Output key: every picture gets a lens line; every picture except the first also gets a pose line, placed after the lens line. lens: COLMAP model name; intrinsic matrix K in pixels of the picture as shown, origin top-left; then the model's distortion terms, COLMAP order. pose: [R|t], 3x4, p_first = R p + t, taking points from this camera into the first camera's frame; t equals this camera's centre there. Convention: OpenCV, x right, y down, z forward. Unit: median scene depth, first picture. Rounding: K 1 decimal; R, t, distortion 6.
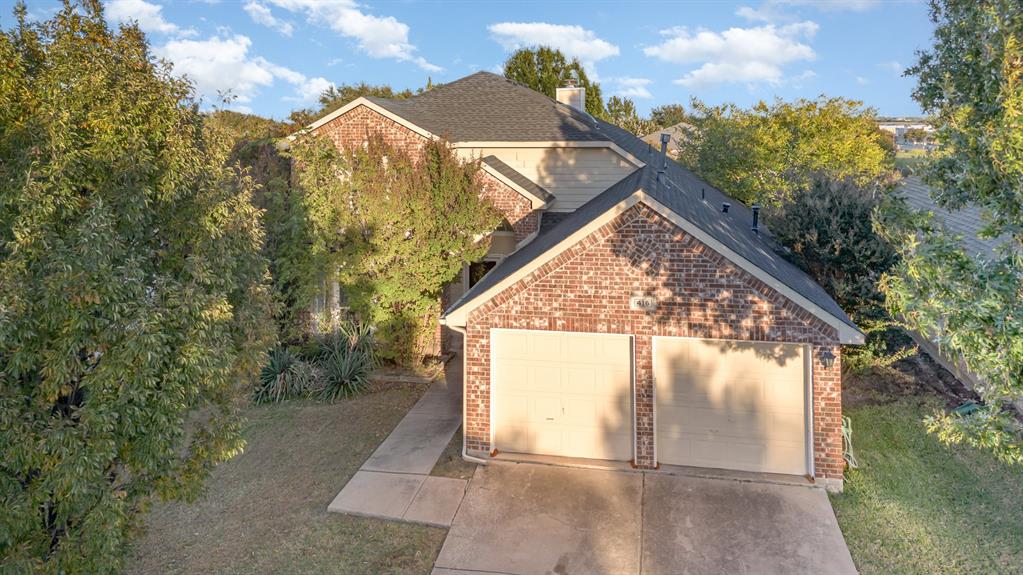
lens RADIAL K [[741.6, 0, 511.4], [0, 741.6, 257.2], [0, 0, 1]] dist [0.008539, 0.000542]
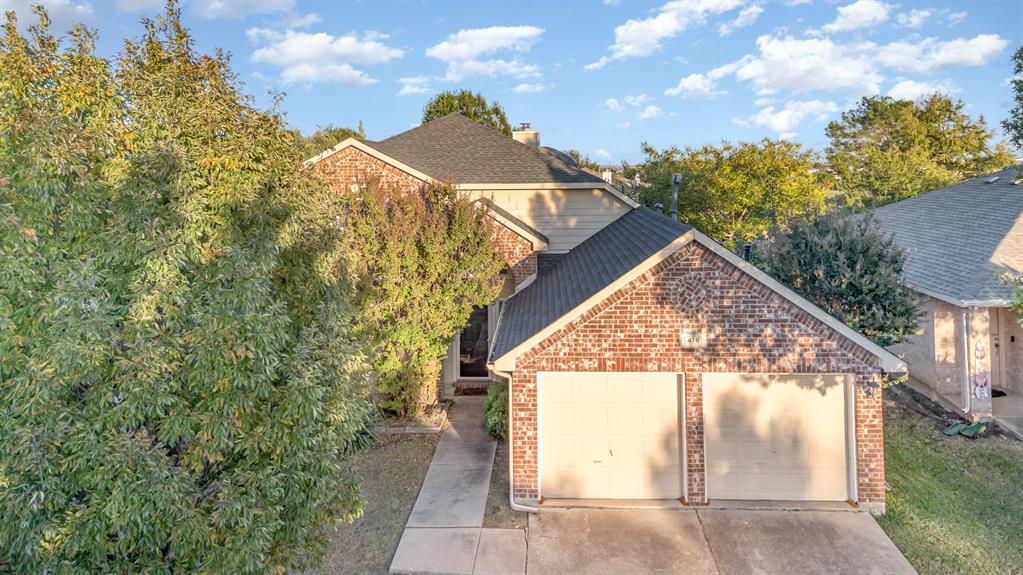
lens RADIAL K [[742.7, 0, 511.5], [0, 742.7, 287.5], [0, 0, 1]] dist [-0.002740, 0.001592]
pose [[0.988784, -0.024822, 0.147278, -0.209365], [0.027791, 0.999449, -0.018139, 0.001338], [-0.146747, 0.022028, 0.988929, 0.036400]]
